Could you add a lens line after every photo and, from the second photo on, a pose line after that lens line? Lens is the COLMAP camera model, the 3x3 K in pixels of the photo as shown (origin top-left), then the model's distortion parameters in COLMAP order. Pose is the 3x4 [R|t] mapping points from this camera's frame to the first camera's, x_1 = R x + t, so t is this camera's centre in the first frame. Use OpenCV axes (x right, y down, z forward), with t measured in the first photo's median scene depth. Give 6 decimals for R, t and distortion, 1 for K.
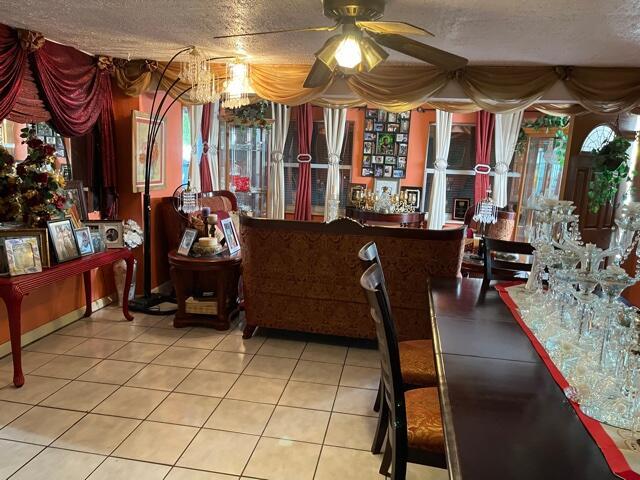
lens RADIAL K [[482.7, 0, 319.5], [0, 482.7, 240.9], [0, 0, 1]] dist [0.046558, -0.048571]
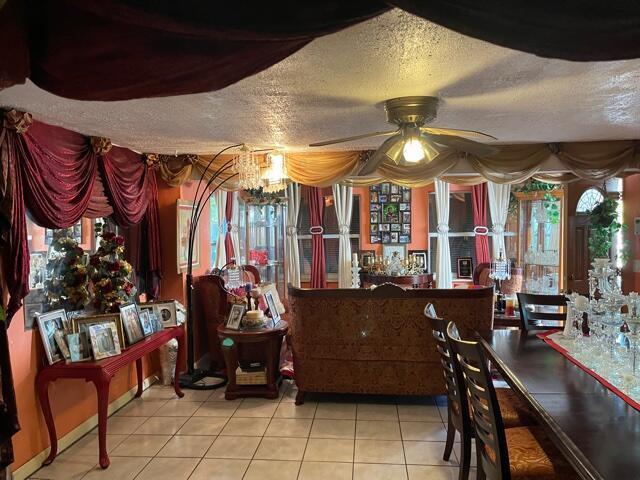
lens RADIAL K [[482.7, 0, 320.4], [0, 482.7, 240.0], [0, 0, 1]] dist [0.046558, -0.048571]
pose [[0.995899, -0.062988, 0.064945, -0.147483], [0.071251, 0.988423, -0.133954, -0.007810], [-0.055756, 0.138032, 0.988857, -0.095246]]
